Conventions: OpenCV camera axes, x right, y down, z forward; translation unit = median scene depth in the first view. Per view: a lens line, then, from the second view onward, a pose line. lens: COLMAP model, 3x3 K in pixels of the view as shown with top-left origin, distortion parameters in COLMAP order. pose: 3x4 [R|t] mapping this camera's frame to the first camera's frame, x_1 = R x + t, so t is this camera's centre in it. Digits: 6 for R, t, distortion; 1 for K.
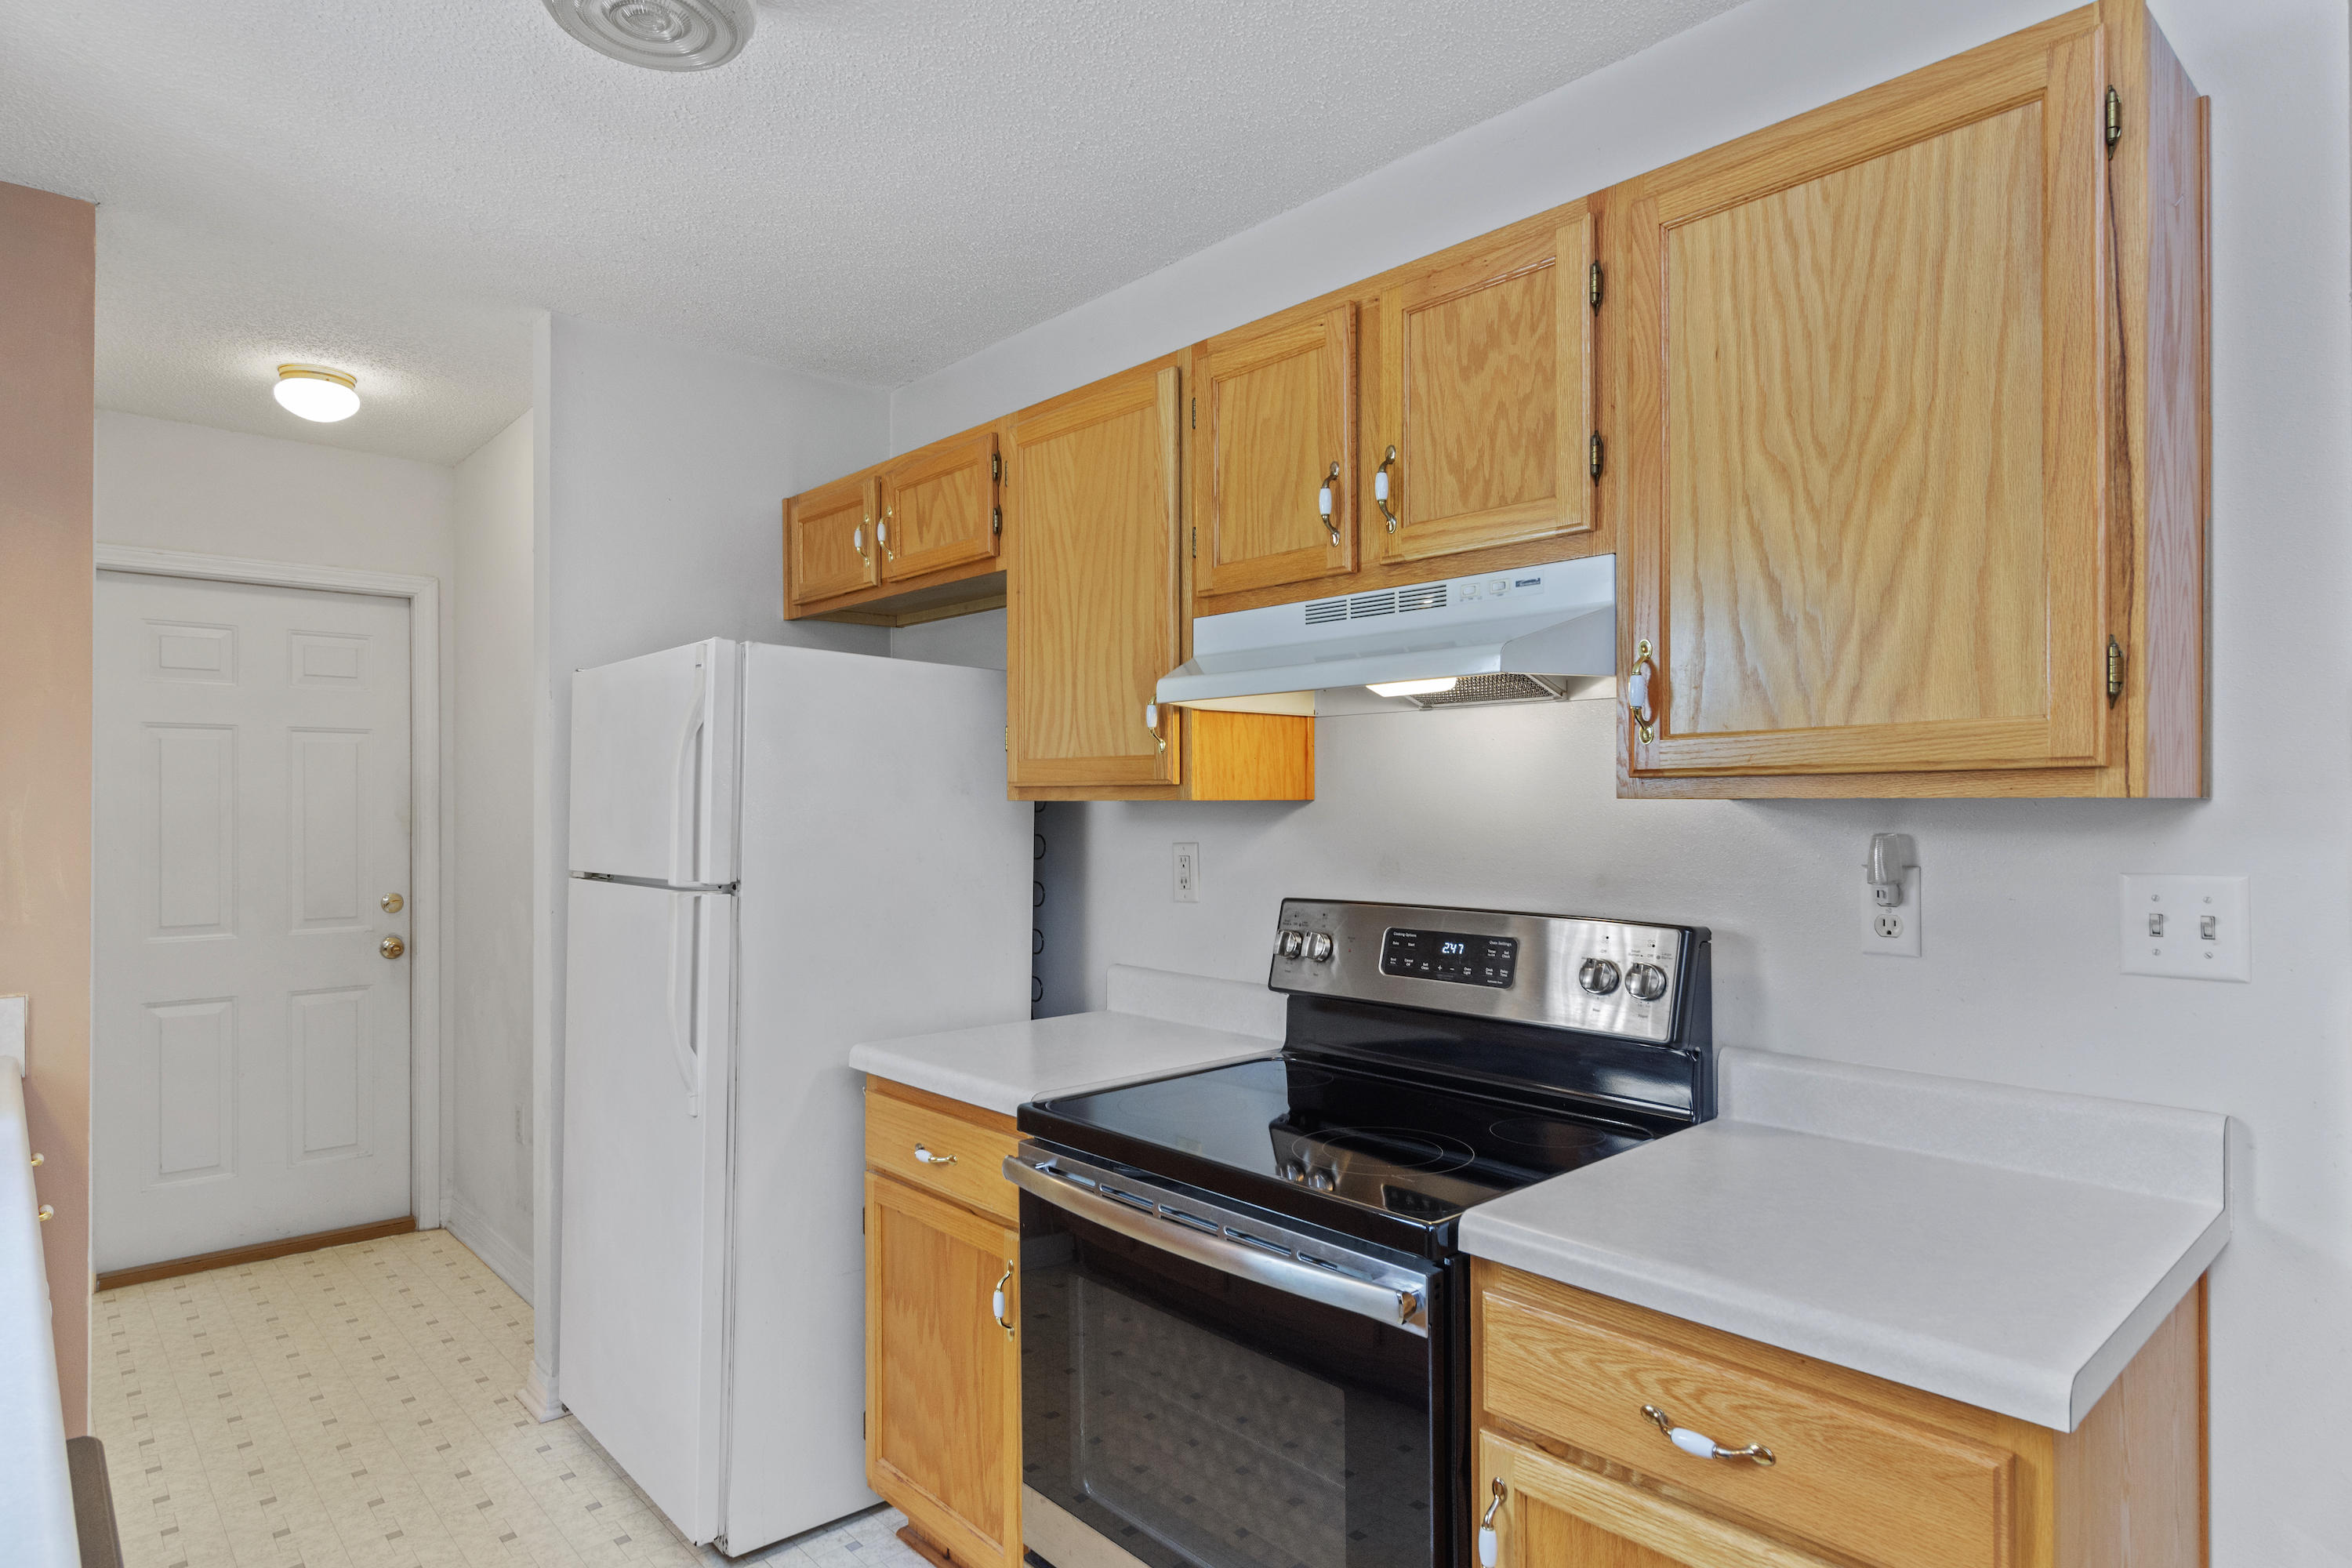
lens RADIAL K [[1298.1, 0, 1177.4], [0, 1298.1, 798.6], [0, 0, 1]] dist [-0.002931, -0.000710]
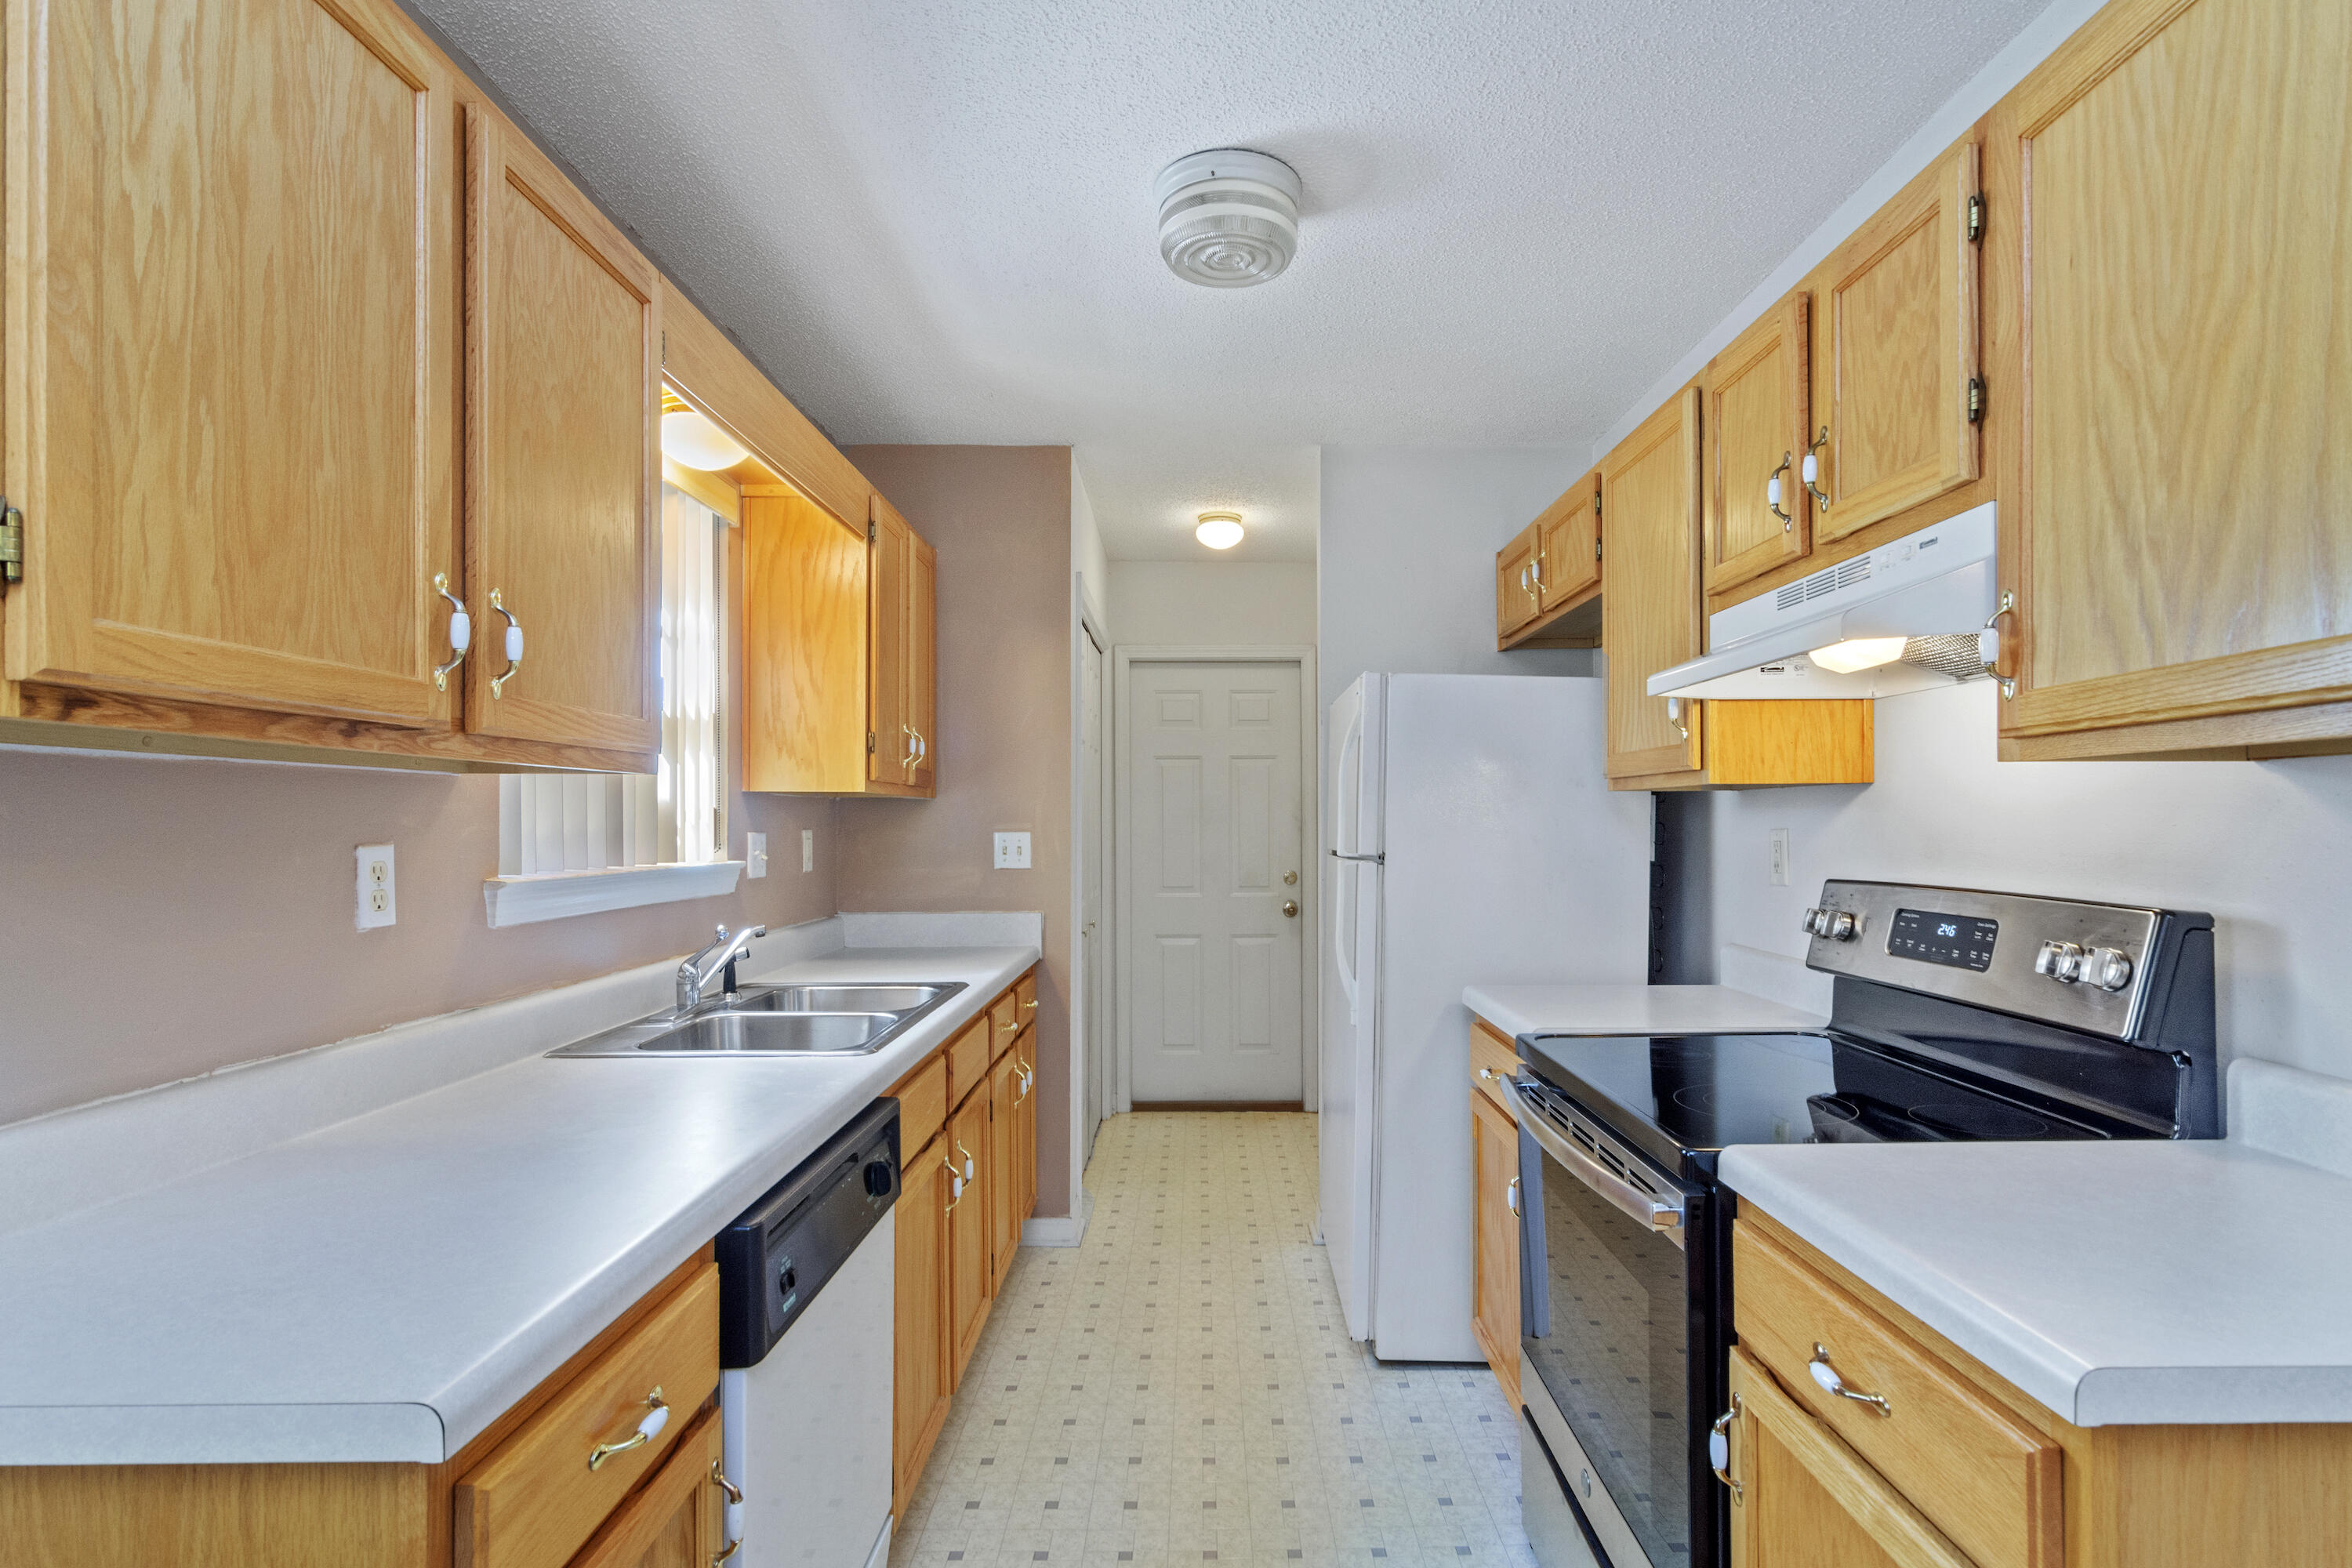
lens RADIAL K [[1163.4, 0, 1195.8], [0, 1163.4, 822.9], [0, 0, 1]] dist [0.000955, 0.001091]
pose [[0.734626, 0.001418, -0.678470, 0.450730], [0.002244, 0.999987, 0.004519, 0.036298], [0.678468, -0.004842, 0.734614, -0.008460]]
